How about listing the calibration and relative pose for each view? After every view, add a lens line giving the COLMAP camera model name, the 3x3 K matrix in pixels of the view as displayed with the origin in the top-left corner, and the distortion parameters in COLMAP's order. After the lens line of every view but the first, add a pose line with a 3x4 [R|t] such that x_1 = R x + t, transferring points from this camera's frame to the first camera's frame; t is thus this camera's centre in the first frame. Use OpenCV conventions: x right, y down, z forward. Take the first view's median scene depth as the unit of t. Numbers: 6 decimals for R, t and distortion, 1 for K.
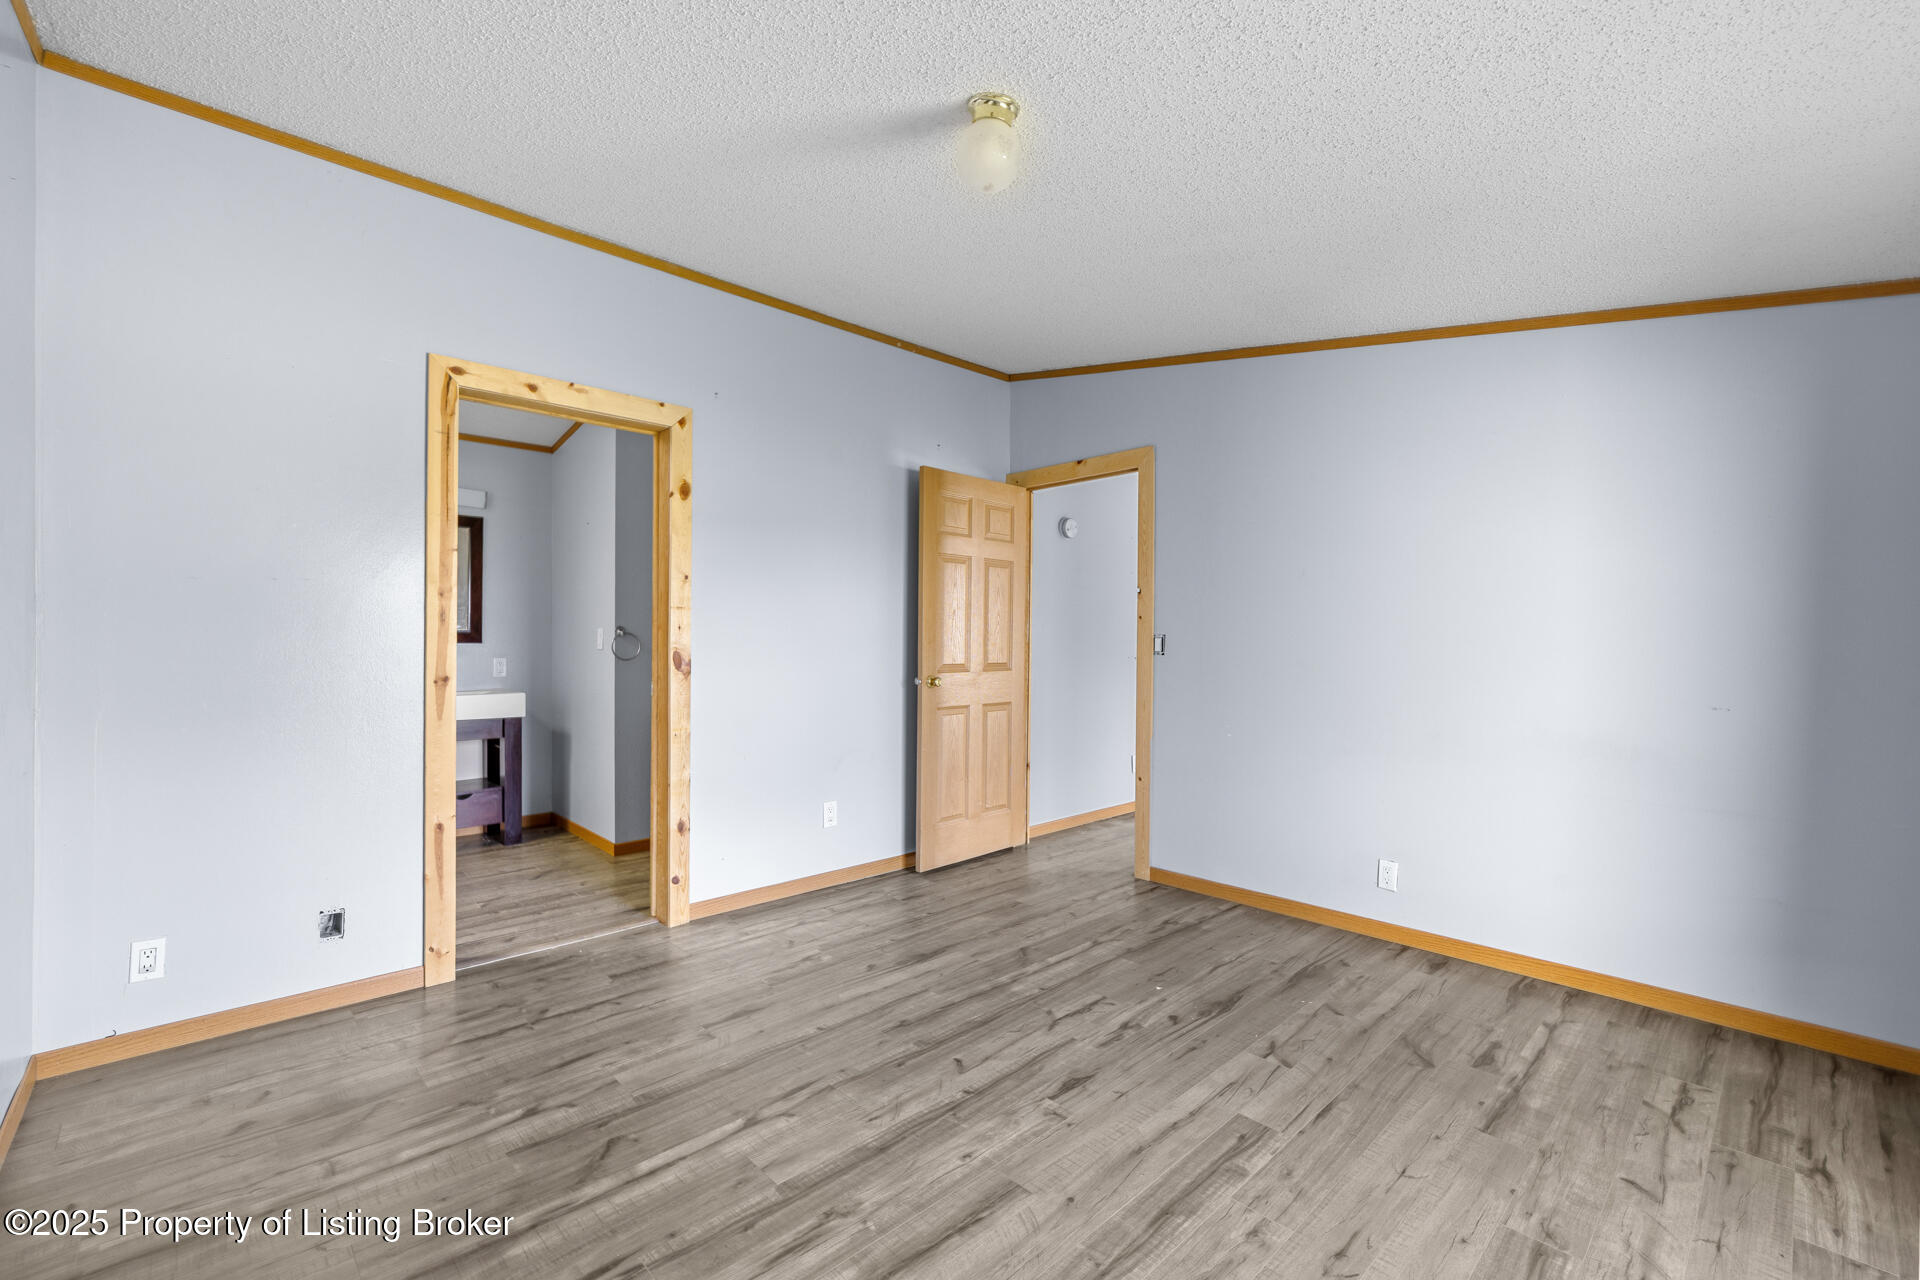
lens RADIAL K [[805.2, 0, 961.6], [0, 805.2, 631.6], [0, 0, 1]] dist [0.000929, -0.000291]
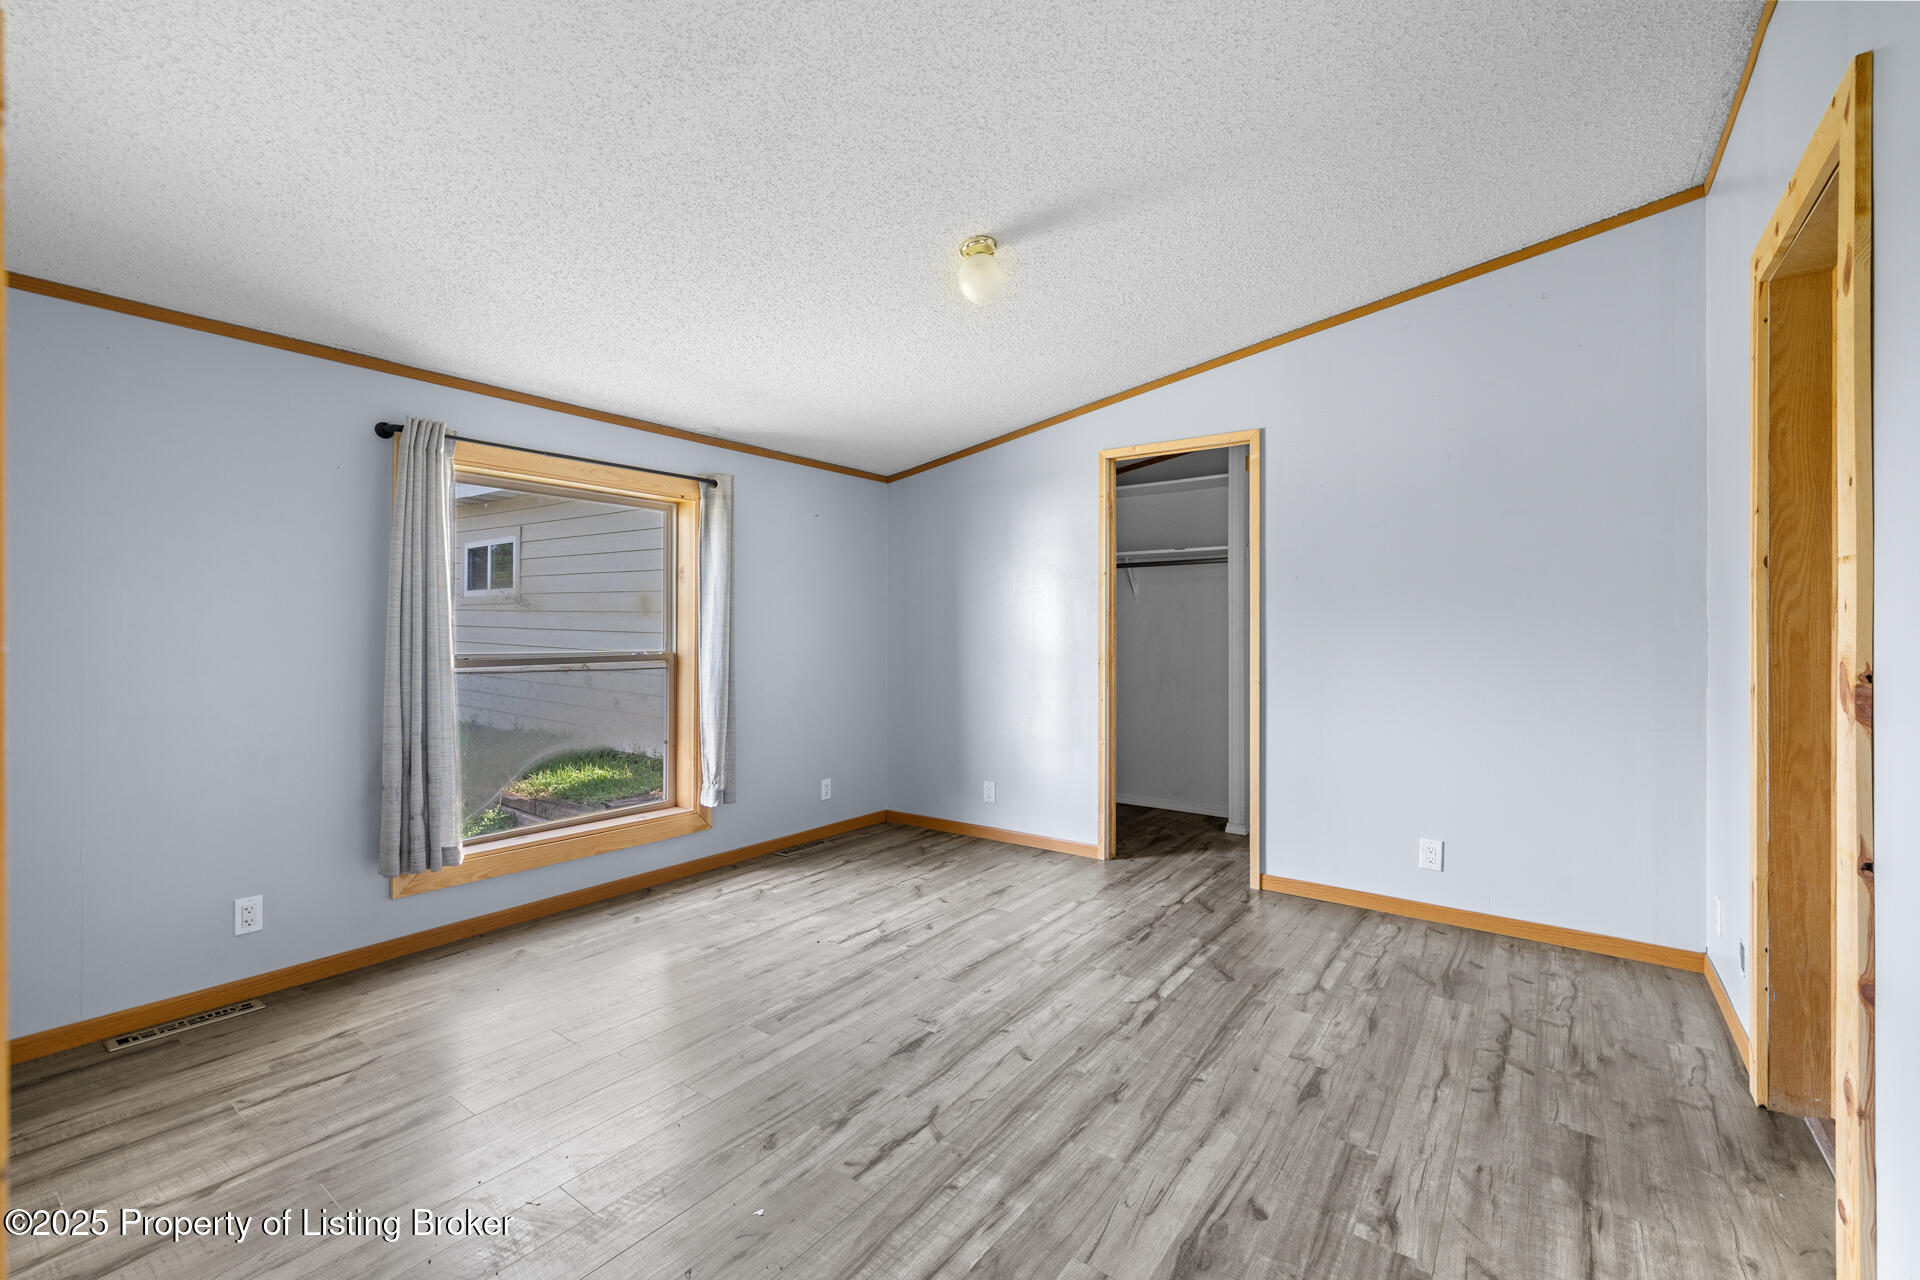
lens RADIAL K [[817.0, 0, 958.8], [0, 817.0, 627.6], [0, 0, 1]] dist [0.001215, -0.000446]
pose [[-0.985838, -0.008670, -0.167475, 0.257860], [-0.006426, 0.999882, -0.013939, 0.022930], [0.167576, -0.012666, -0.985778, 2.048927]]
